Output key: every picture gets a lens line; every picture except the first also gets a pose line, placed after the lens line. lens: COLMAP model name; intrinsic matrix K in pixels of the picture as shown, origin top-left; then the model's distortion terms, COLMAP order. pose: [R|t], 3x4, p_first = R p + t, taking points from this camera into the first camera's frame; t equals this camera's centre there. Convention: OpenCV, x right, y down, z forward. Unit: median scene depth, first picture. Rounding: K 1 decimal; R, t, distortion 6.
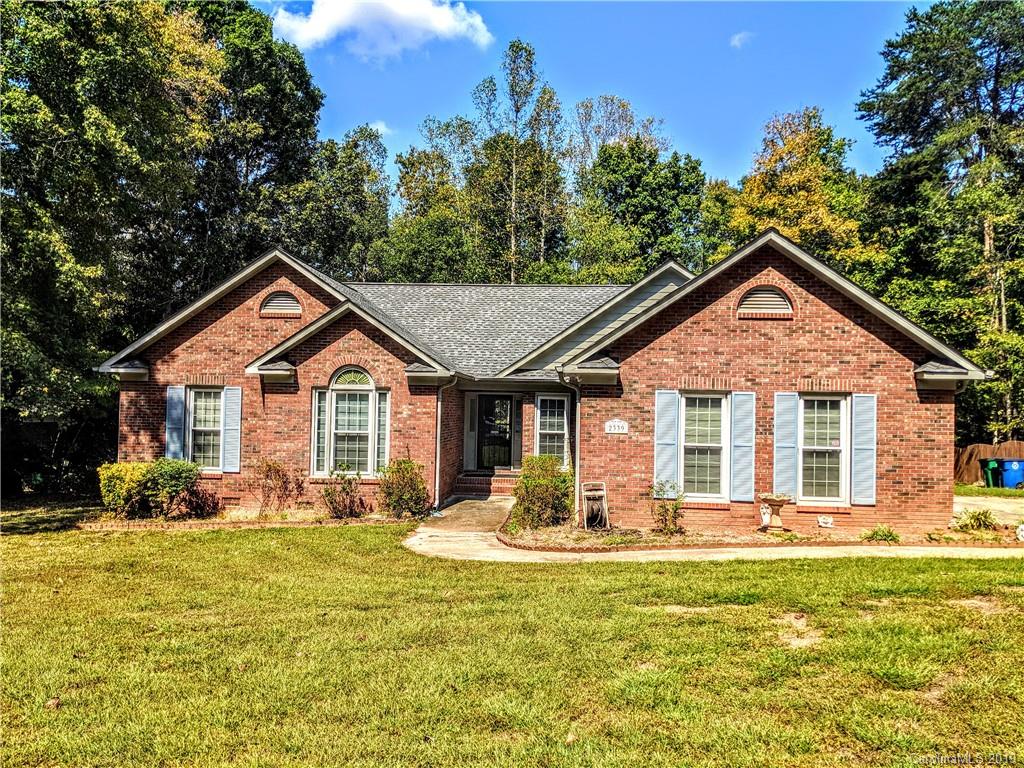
lens RADIAL K [[804.6, 0, 488.7], [0, 804.6, 407.5], [0, 0, 1]] dist [0.081956, -0.172732]
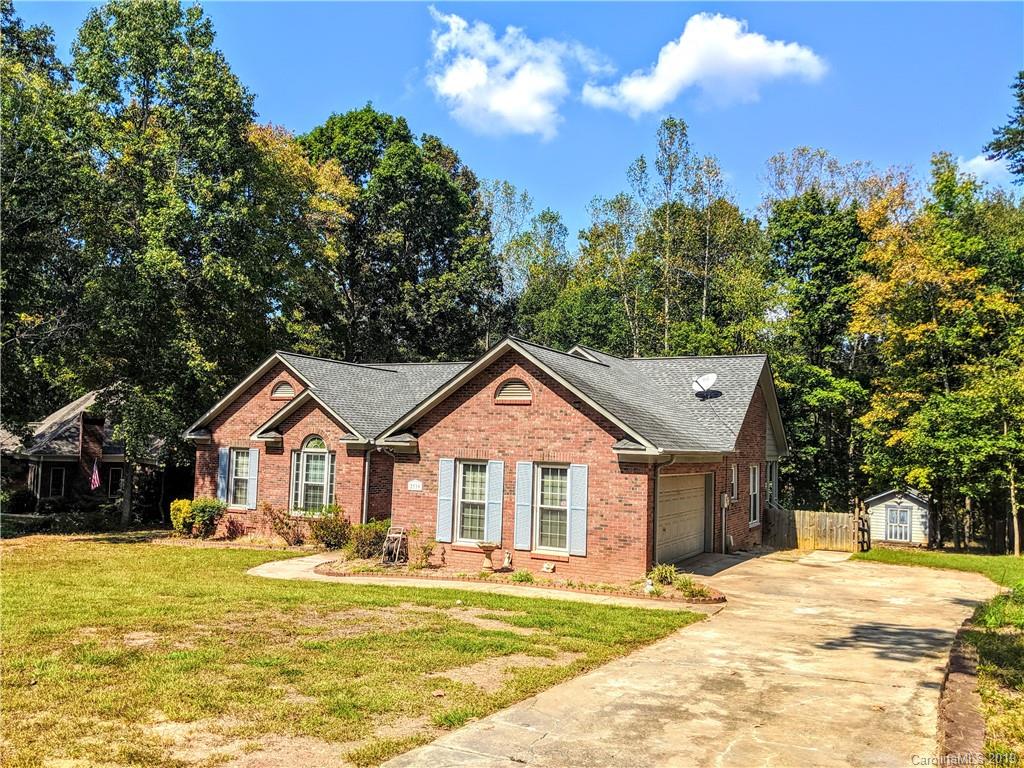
lens RADIAL K [[804.6, 0, 488.7], [0, 804.6, 407.5], [0, 0, 1]] dist [0.081956, -0.172732]
pose [[0.915813, -0.009460, -0.401494, 0.655019], [-0.013185, 0.998475, -0.053602, -0.028310], [0.401389, 0.054383, 0.914292, -0.142816]]
